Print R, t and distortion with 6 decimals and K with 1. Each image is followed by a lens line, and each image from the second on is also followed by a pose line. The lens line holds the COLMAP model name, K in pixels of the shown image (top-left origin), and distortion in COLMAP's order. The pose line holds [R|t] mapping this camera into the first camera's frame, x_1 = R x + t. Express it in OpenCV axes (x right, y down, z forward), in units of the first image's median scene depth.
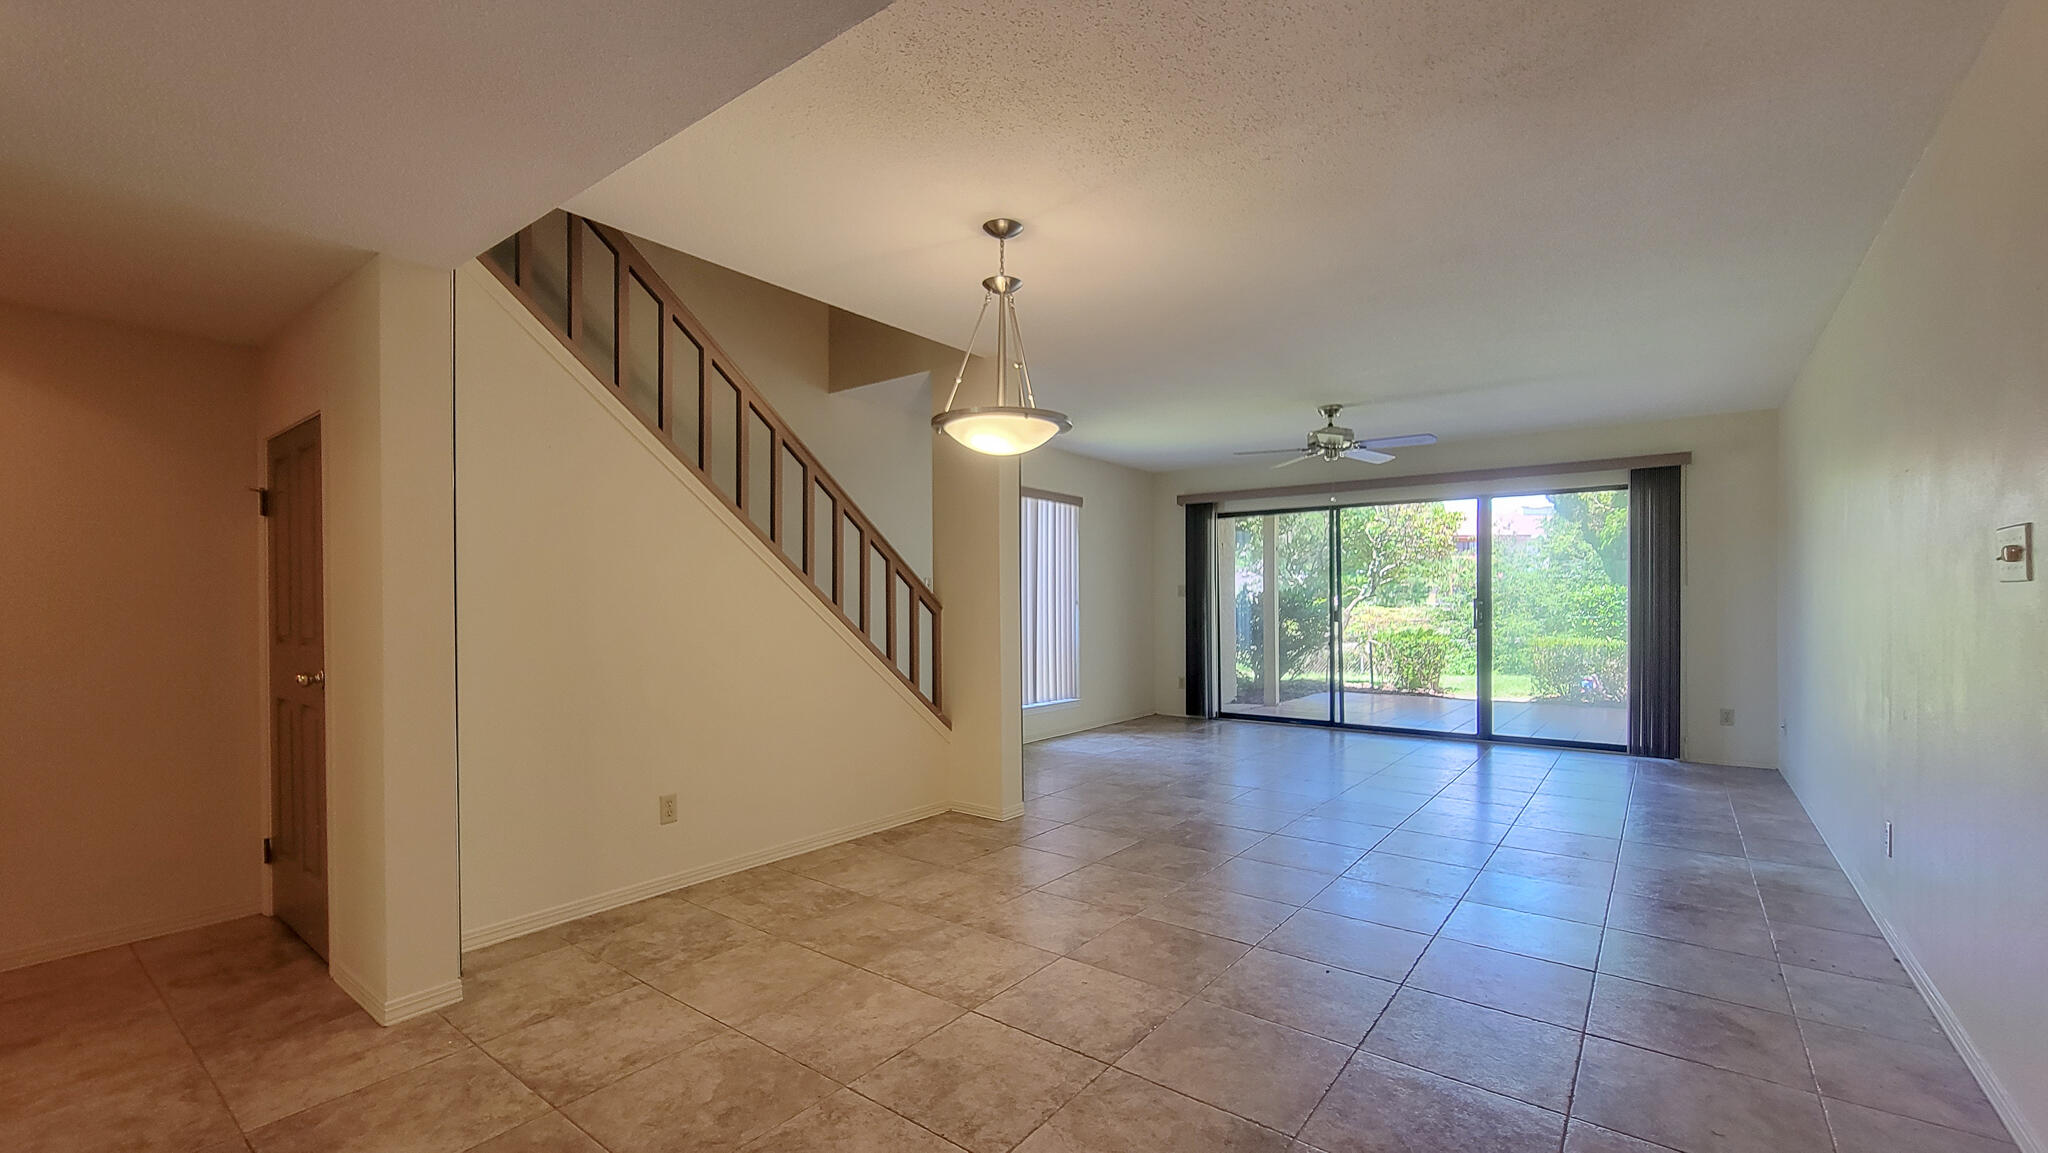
lens RADIAL K [[836.8, 0, 1015.3], [0, 836.8, 606.8], [0, 0, 1]] dist [-0.007307, 0.000238]
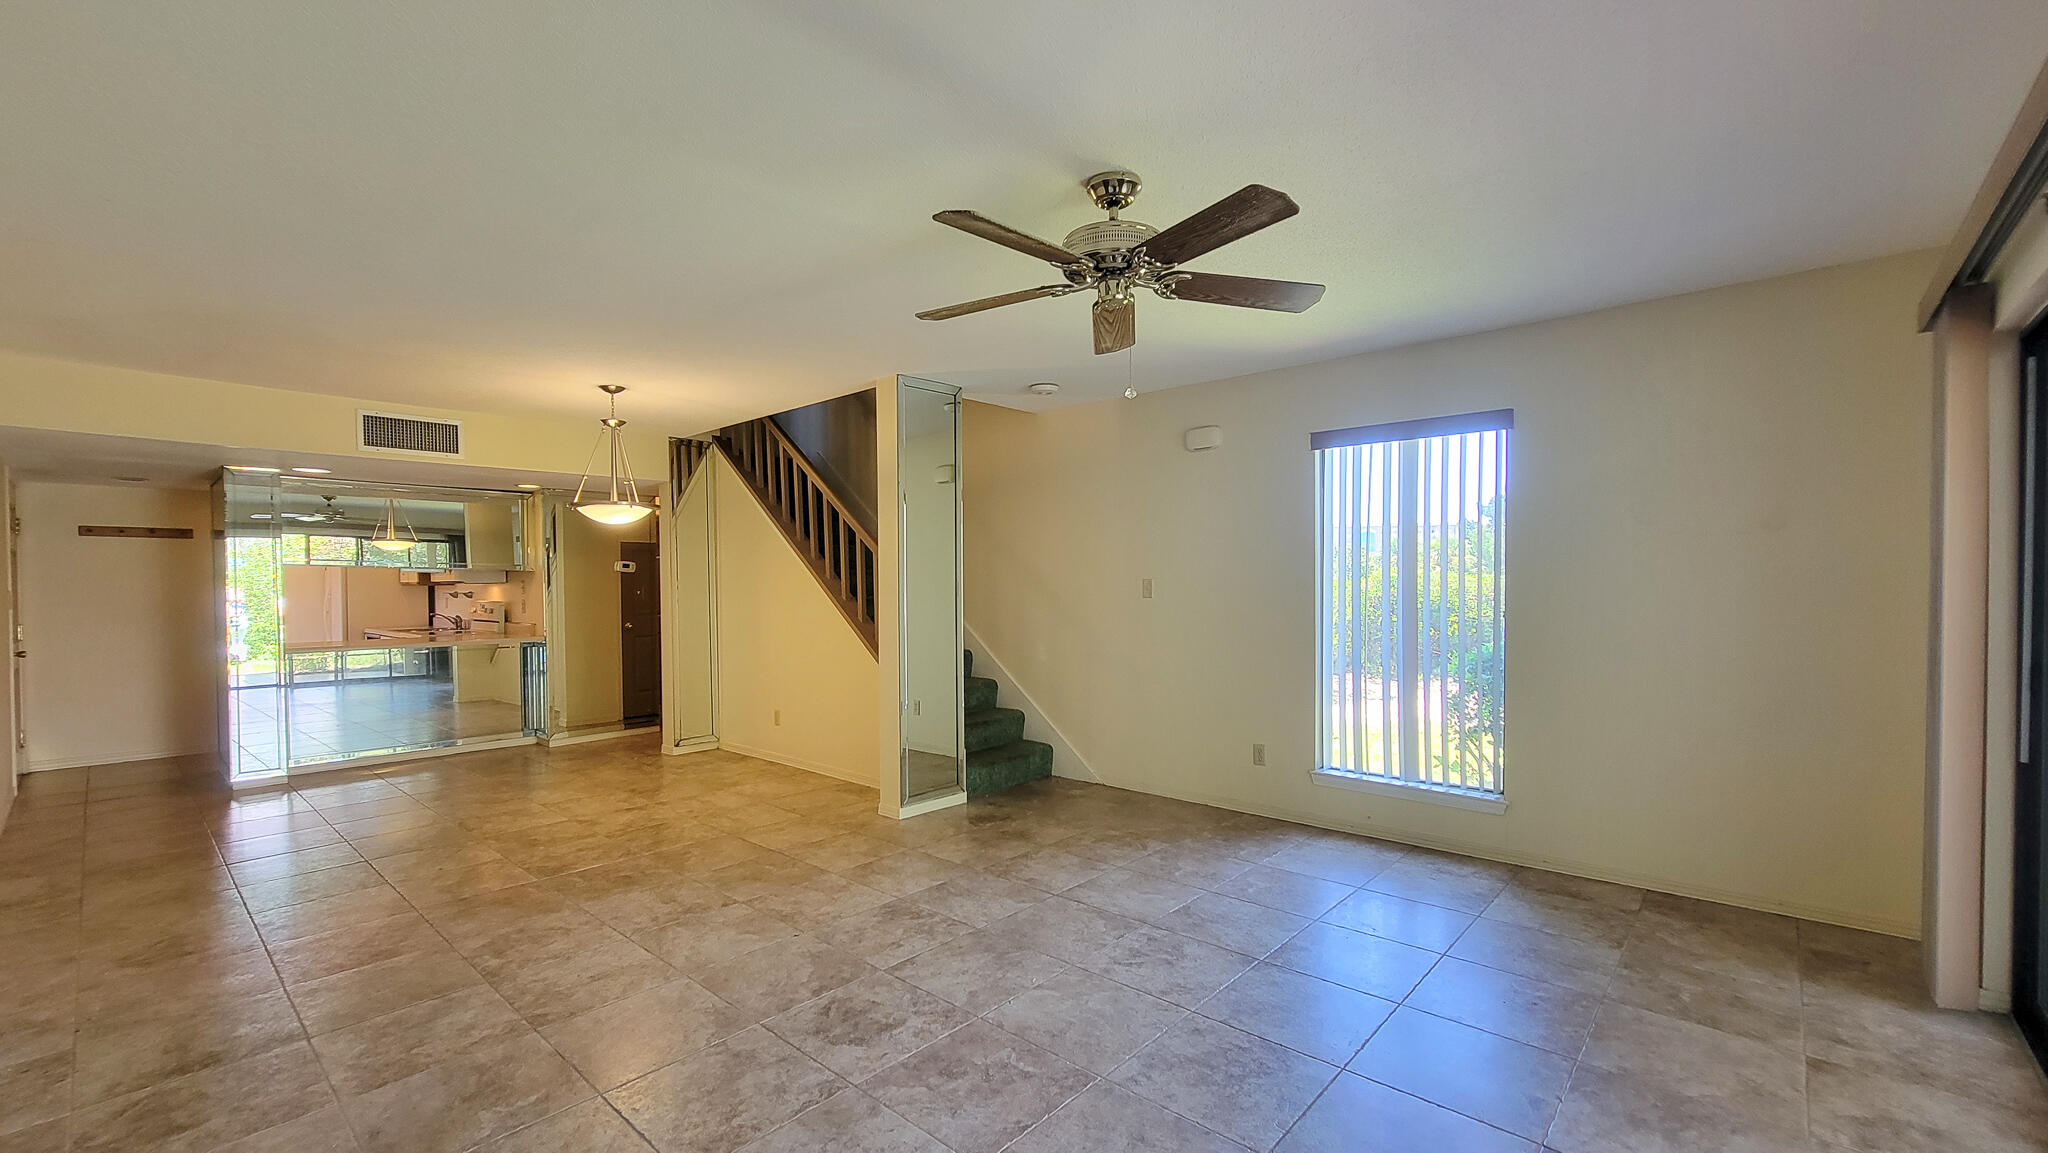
lens RADIAL K [[843.5, 0, 1034.3], [0, 843.5, 604.1], [0, 0, 1]] dist [-0.013640, -0.000039]
pose [[-0.061632, 0.023693, -0.997818, 1.591422], [-0.001959, 0.999713, 0.023859, -0.061649], [0.998097, 0.003425, -0.061568, 1.917092]]
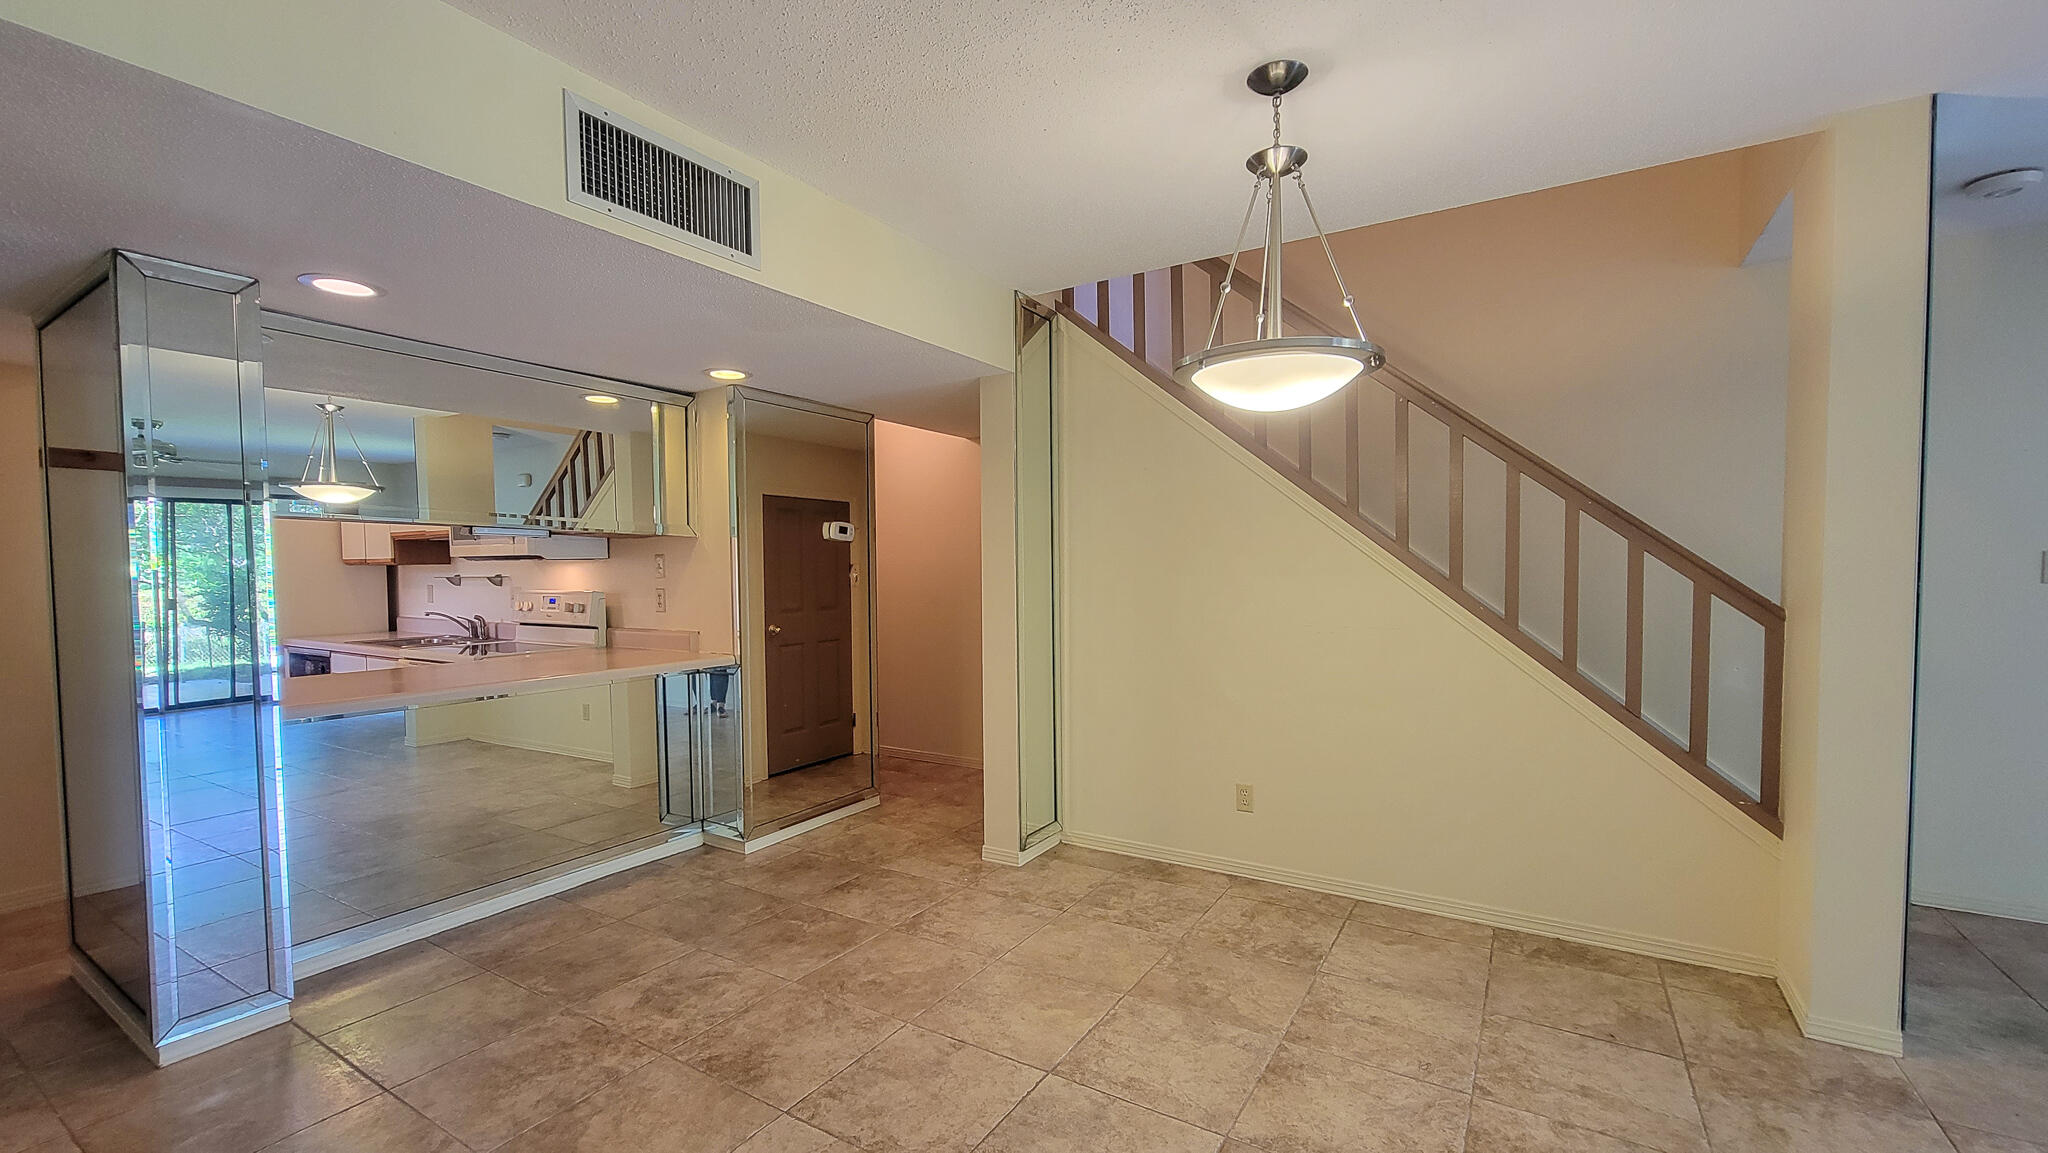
lens RADIAL K [[836.8, 0, 1015.3], [0, 836.8, 606.8], [0, 0, 1]] dist [-0.007307, 0.000238]
pose [[0.098748, 0.047317, -0.993987, 0.655081], [0.000035, 0.998869, 0.047553, -0.048726], [0.995113, -0.004731, 0.098634, 0.707819]]
